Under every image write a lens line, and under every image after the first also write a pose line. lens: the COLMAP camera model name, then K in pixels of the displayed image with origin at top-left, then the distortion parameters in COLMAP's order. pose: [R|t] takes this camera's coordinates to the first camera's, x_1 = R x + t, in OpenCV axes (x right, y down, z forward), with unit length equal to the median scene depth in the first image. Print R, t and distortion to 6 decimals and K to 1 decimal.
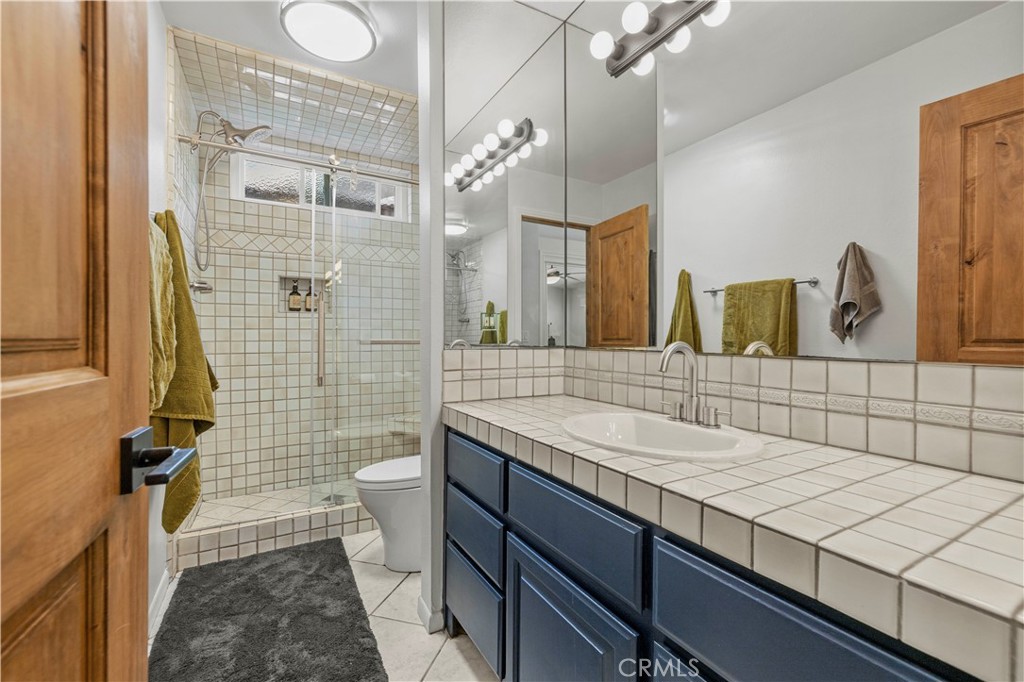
lens RADIAL K [[436.2, 0, 517.3], [0, 436.2, 338.8], [0, 0, 1]] dist [0.007109, -0.000271]
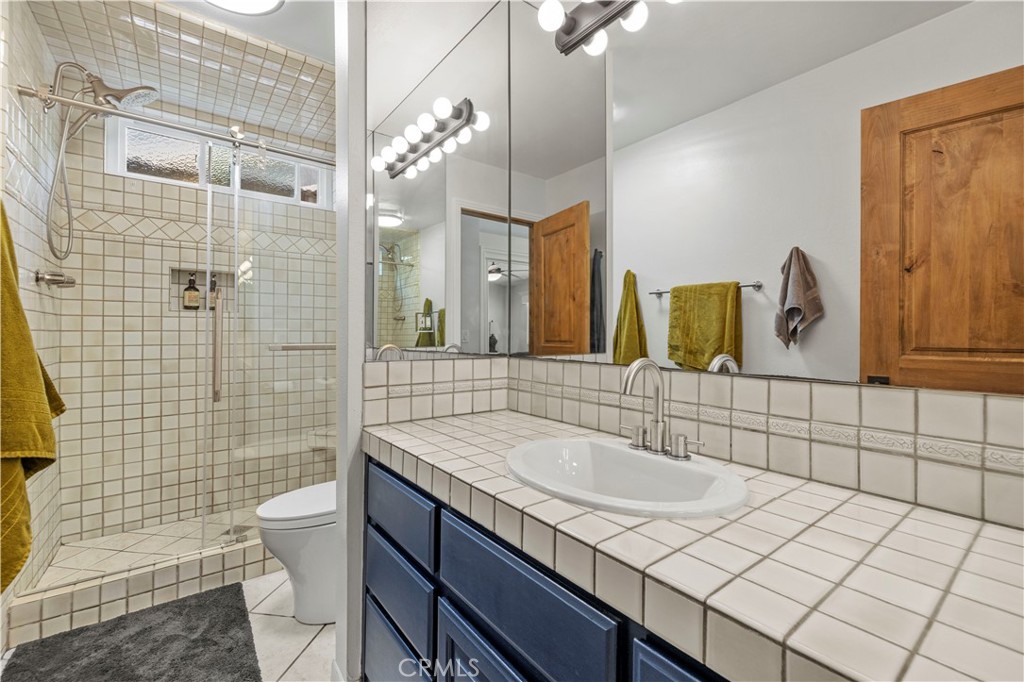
lens RADIAL K [[436.2, 0, 511.8], [0, 436.2, 335.3], [0, 0, 1]] dist [0.007109, -0.000271]
pose [[0.992437, 0.002221, 0.122732, 0.006254], [-0.002490, 0.999995, 0.002040, -0.022627], [-0.122726, -0.002330, 0.992438, 0.109030]]
